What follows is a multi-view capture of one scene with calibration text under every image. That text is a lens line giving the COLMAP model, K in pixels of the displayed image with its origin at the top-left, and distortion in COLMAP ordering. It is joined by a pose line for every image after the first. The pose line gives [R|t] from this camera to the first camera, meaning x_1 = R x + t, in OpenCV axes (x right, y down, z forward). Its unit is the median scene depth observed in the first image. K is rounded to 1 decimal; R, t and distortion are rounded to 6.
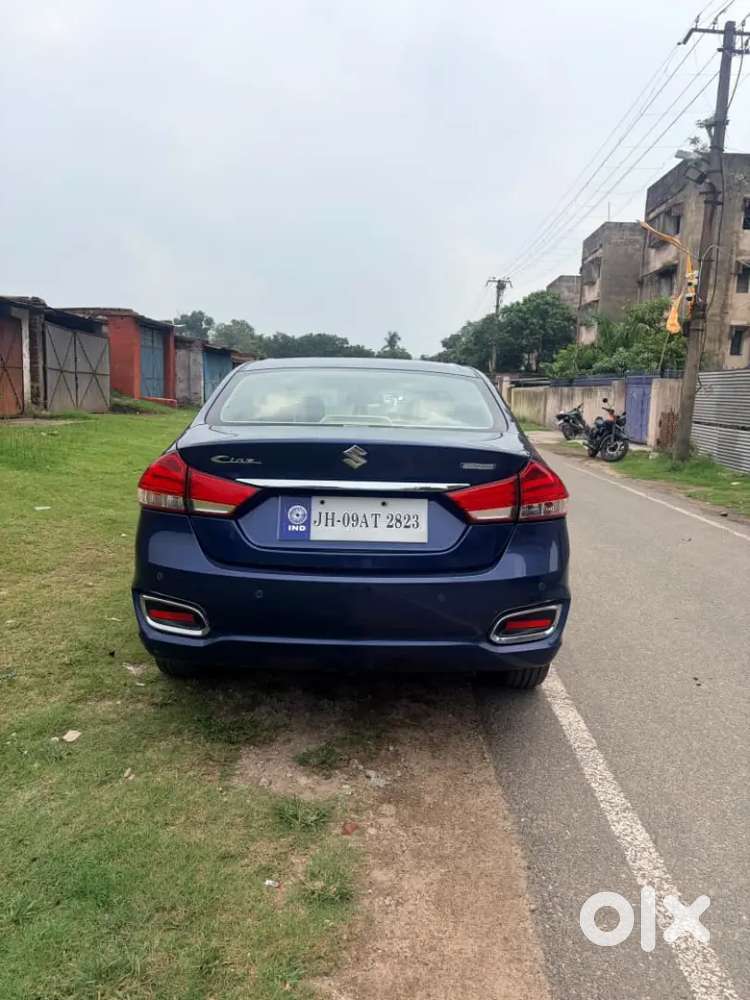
lens RADIAL K [[755.2, 0, 375.0], [0, 755.2, 500.0], [0, 0, 1]] dist [0.039025, -0.042360]
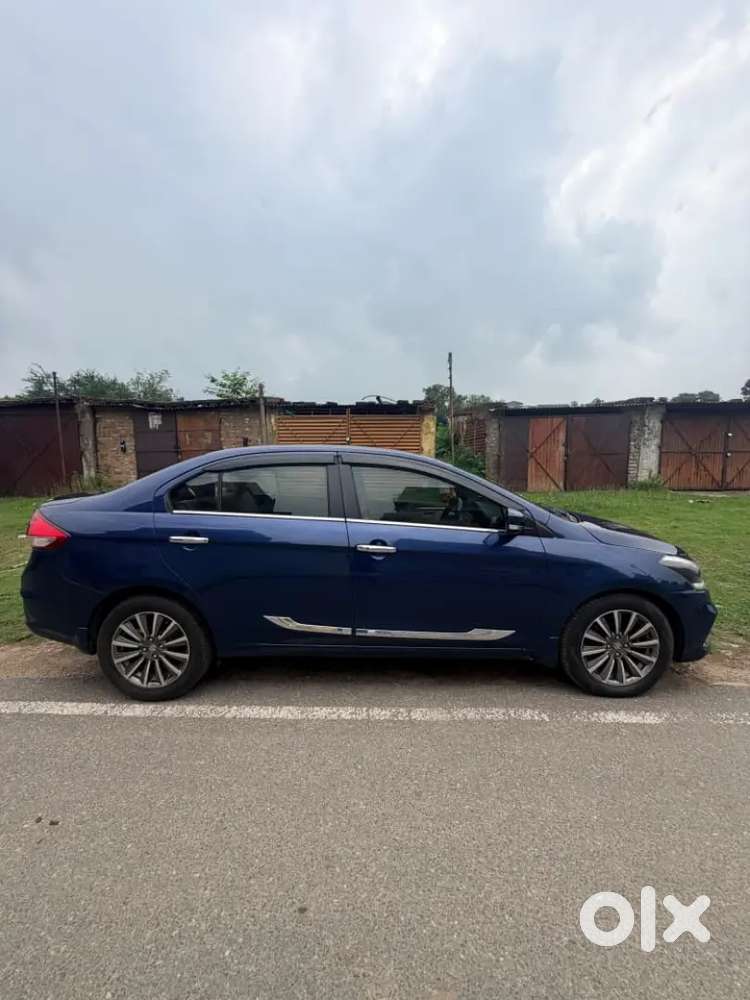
lens RADIAL K [[396.4, 0, 375.0], [0, 396.4, 500.0], [0, 0, 1]] dist [-0.000905, 0.000034]
pose [[-0.005495, 0.058973, -0.998244, 0.211491], [-0.130559, 0.989672, 0.059185, -0.043569], [0.991425, 0.130655, 0.002262, 0.335550]]
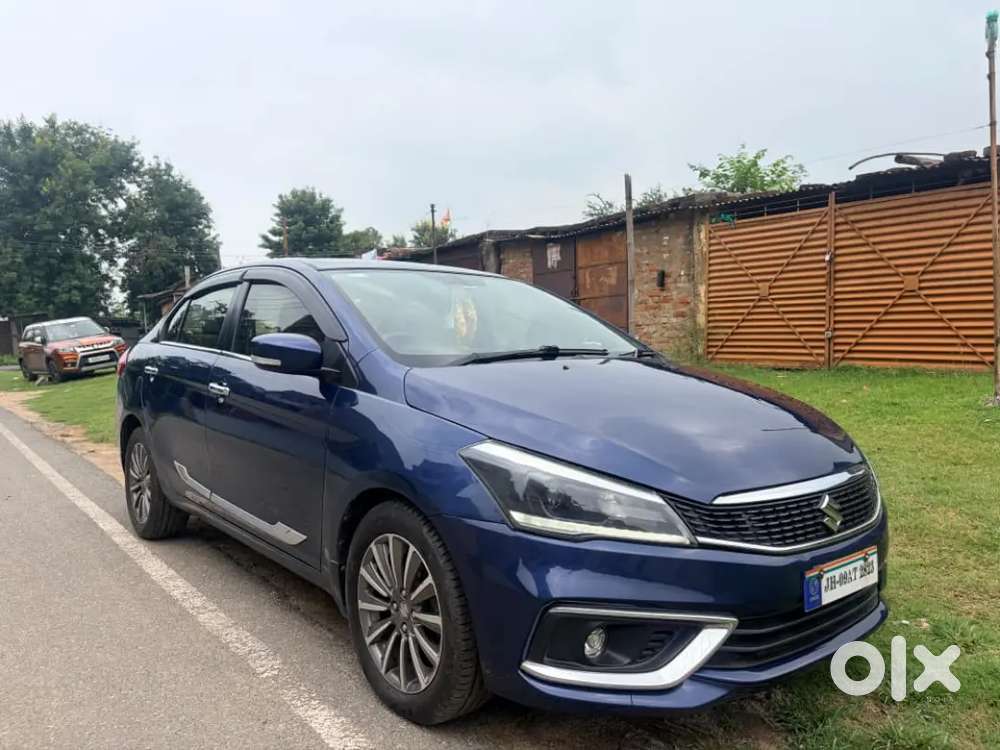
lens RADIAL K [[755.2, 0, 499.3], [0, 755.2, 387.0], [0, 0, 1]] dist [0.039025, -0.042360]
pose [[-0.773762, 0.013523, -0.633332, 0.134649], [-0.100844, 0.984393, 0.144223, -0.057134], [0.625398, 0.175462, -0.760323, 0.565866]]
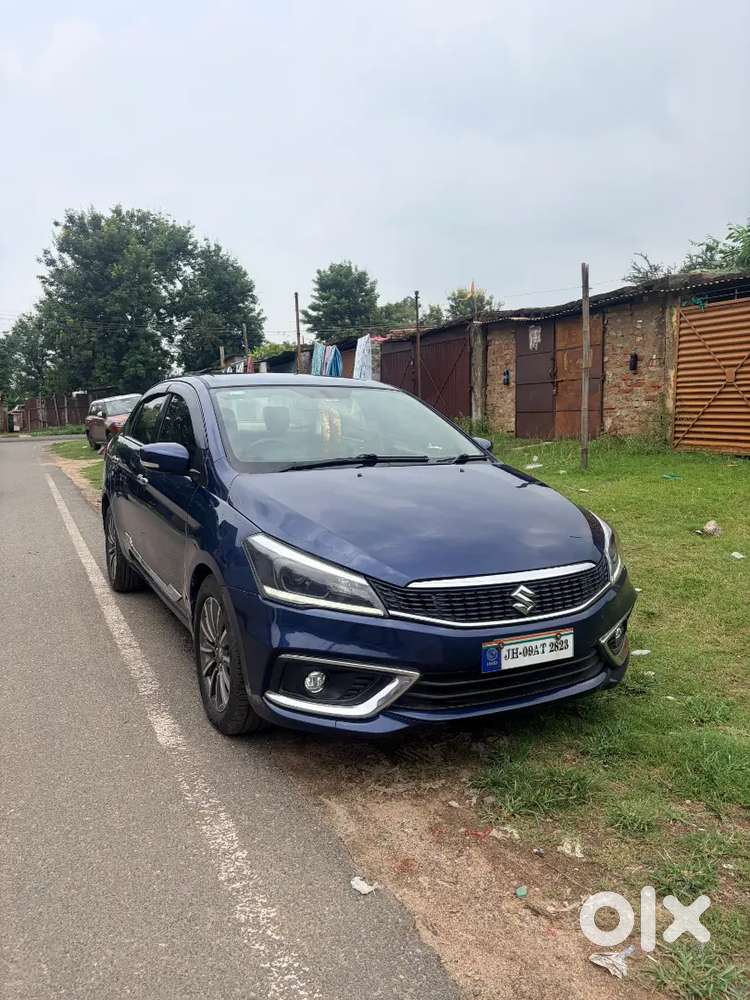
lens RADIAL K [[756.1, 0, 368.5], [0, 756.1, 498.0], [0, 0, 1]] dist [0.037328, -0.046643]
pose [[-0.895561, 0.024147, -0.444284, 0.108265], [-0.082095, 0.972415, 0.218334, -0.080219], [0.437300, 0.232005, -0.868874, 0.637768]]
